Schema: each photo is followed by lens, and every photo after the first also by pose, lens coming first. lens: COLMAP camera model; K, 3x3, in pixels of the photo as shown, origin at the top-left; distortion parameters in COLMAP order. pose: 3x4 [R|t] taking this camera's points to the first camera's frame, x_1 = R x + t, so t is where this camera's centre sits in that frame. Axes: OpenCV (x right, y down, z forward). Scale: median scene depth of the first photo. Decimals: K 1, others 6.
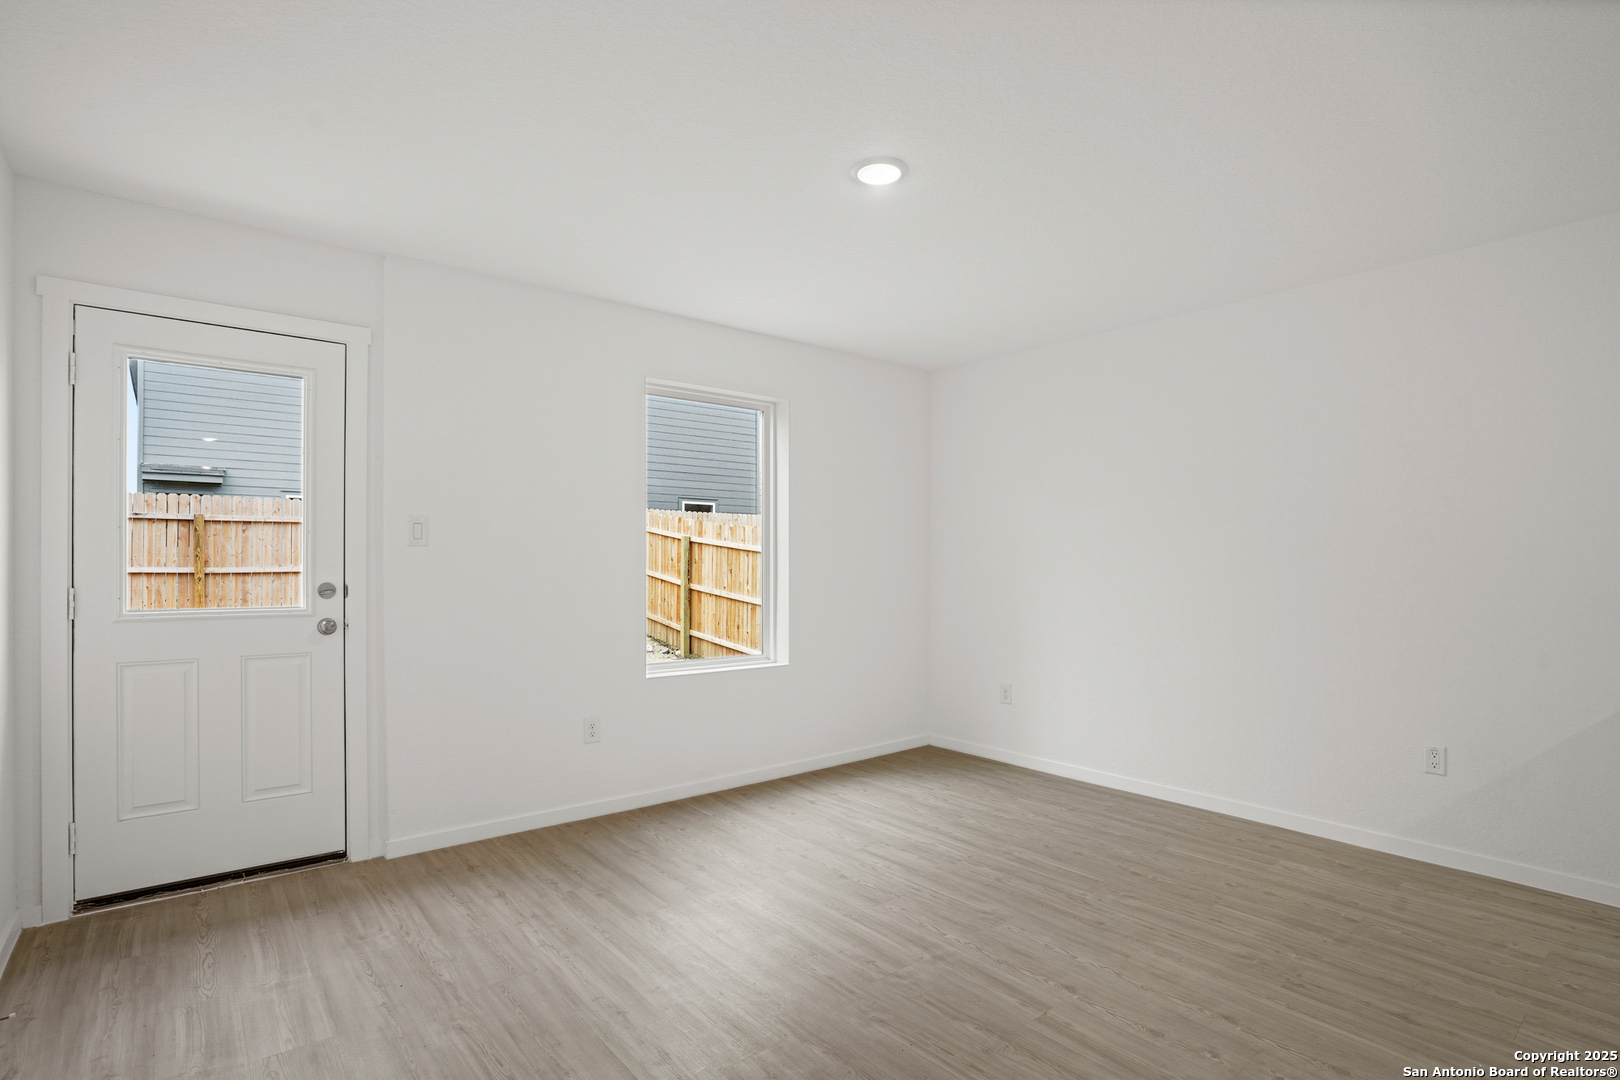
lens RADIAL K [[816.3, 0, 810.3], [0, 816.3, 567.2], [0, 0, 1]] dist [-0.000699, -0.000054]
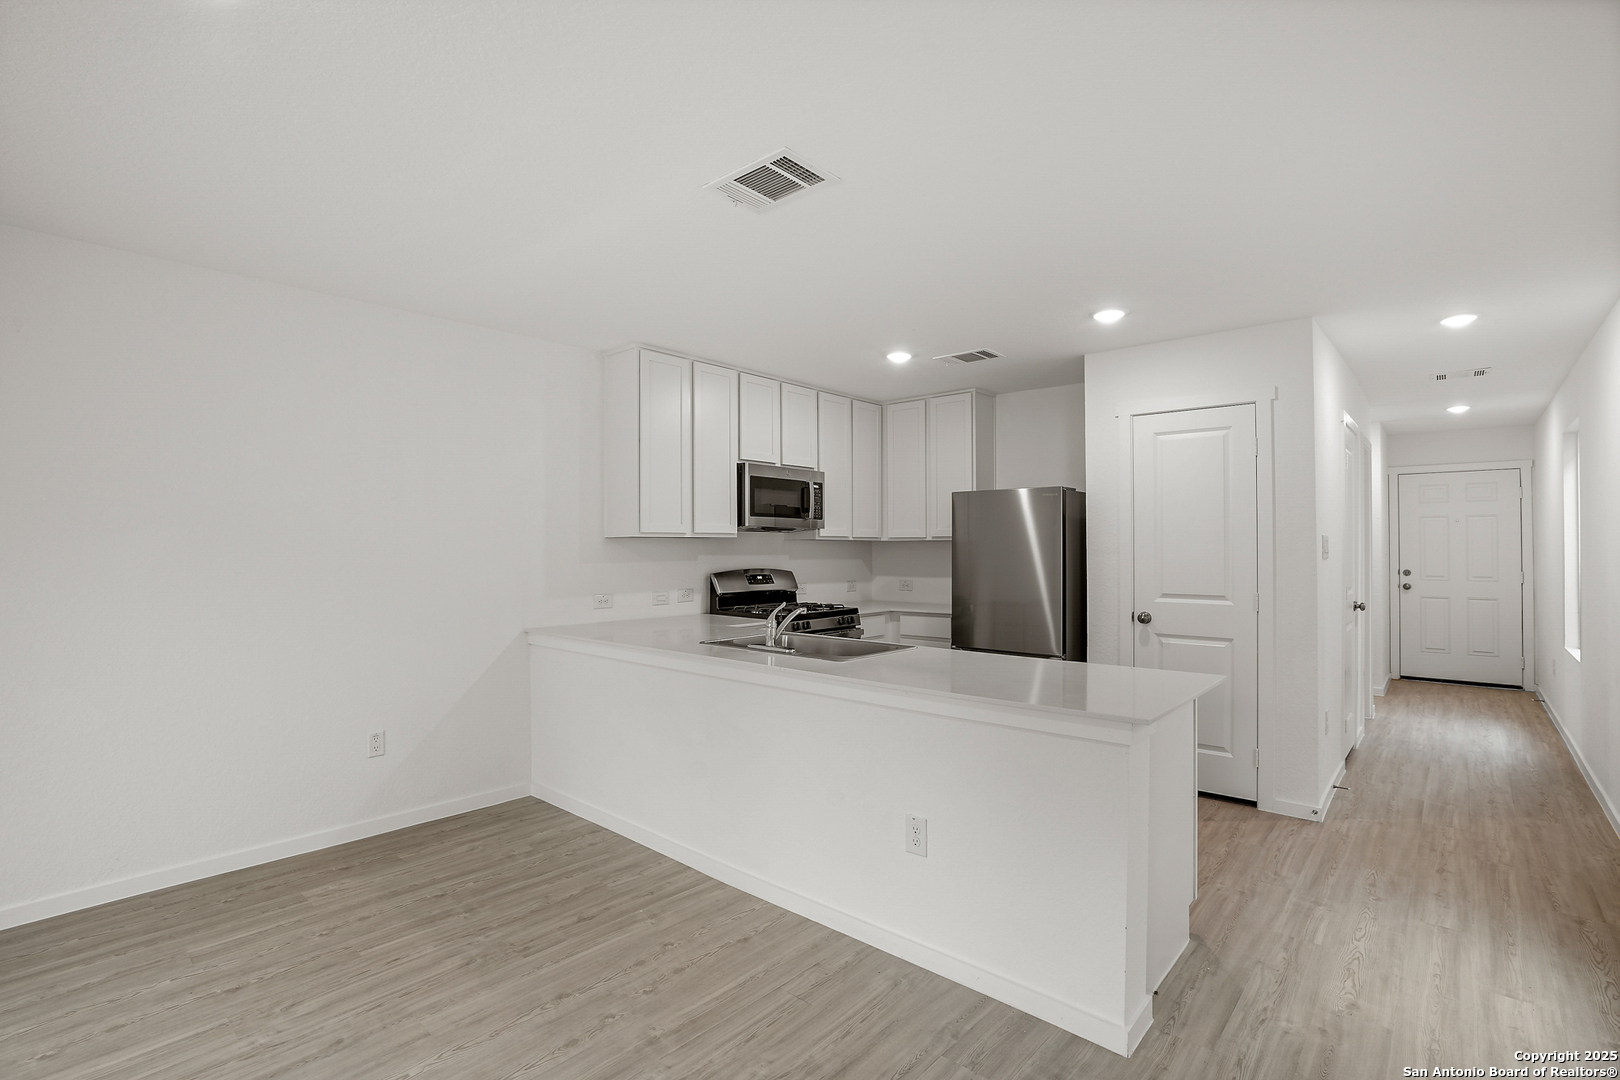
lens RADIAL K [[759.5, 0, 810.0], [0, 759.5, 540.0], [0, 0, 1]] dist [-0.000078, 0.000287]
pose [[-0.150706, 0.008507, 0.988542, -0.434065], [0.001675, 0.999964, -0.008349, -0.045515], [-0.988577, 0.000398, -0.150715, 0.630105]]
